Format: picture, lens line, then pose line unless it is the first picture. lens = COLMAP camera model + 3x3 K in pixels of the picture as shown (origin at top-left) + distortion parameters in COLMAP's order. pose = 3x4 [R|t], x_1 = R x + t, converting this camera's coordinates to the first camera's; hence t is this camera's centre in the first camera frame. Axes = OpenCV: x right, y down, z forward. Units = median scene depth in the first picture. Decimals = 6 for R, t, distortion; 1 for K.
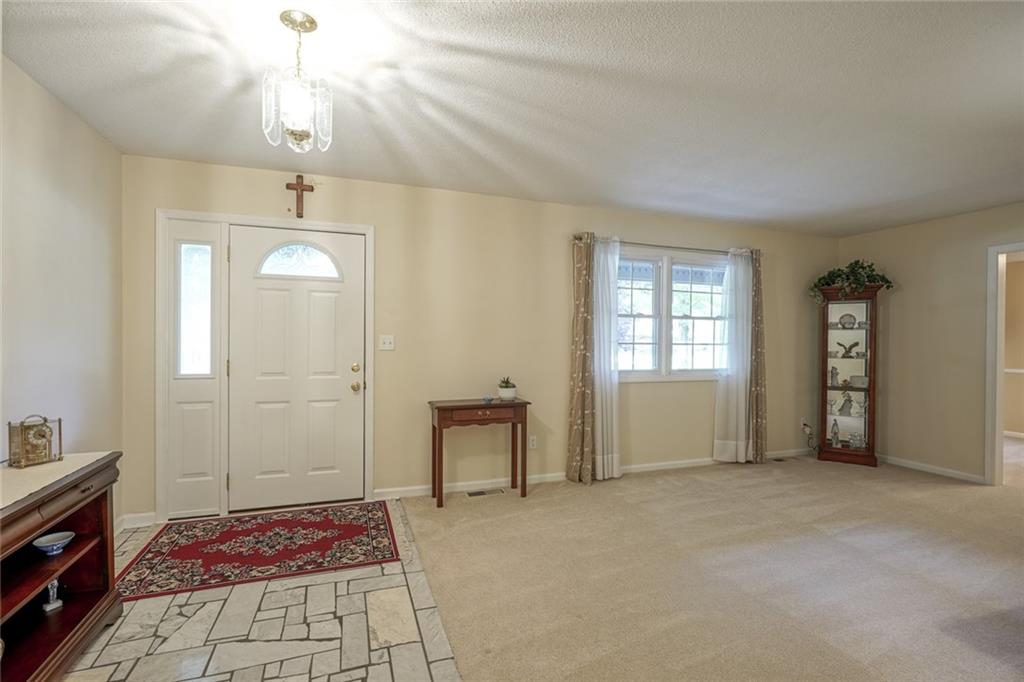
lens RADIAL K [[483.3, 0, 512.0], [0, 483.3, 341.0], [0, 0, 1]] dist [0.000007, -0.000005]
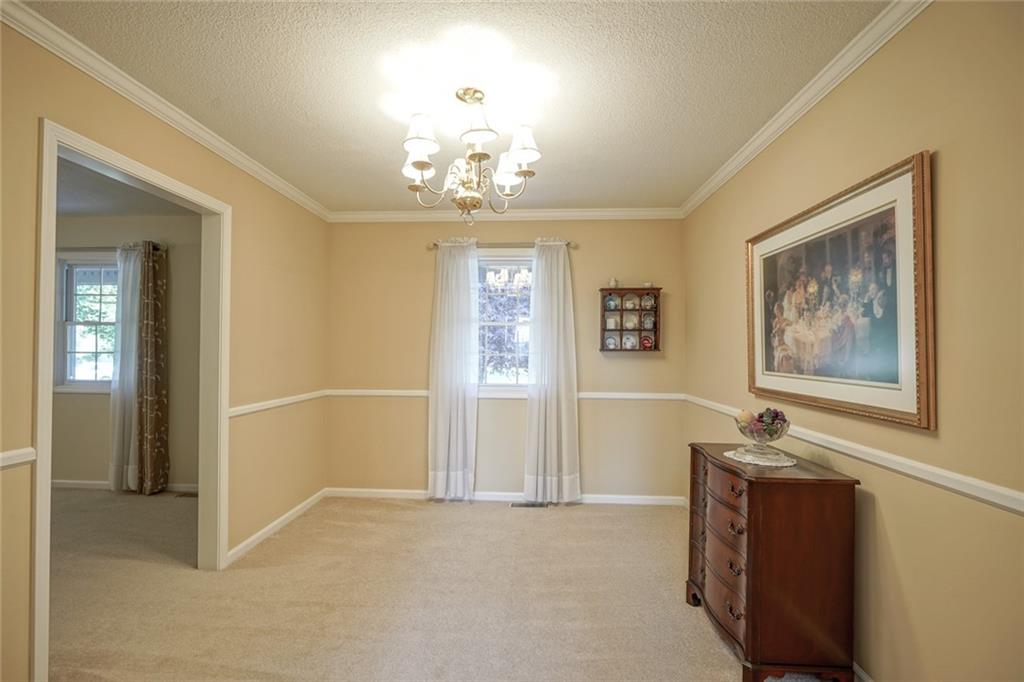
lens RADIAL K [[459.1, 0, 512.0], [0, 459.1, 341.0], [0, 0, 1]] dist [-0.000049, -0.000027]
pose [[0.924397, -0.016483, -0.381075, 1.366049], [0.005315, 0.999525, -0.030341, 0.015082], [0.381394, 0.026021, 0.924046, 0.491465]]
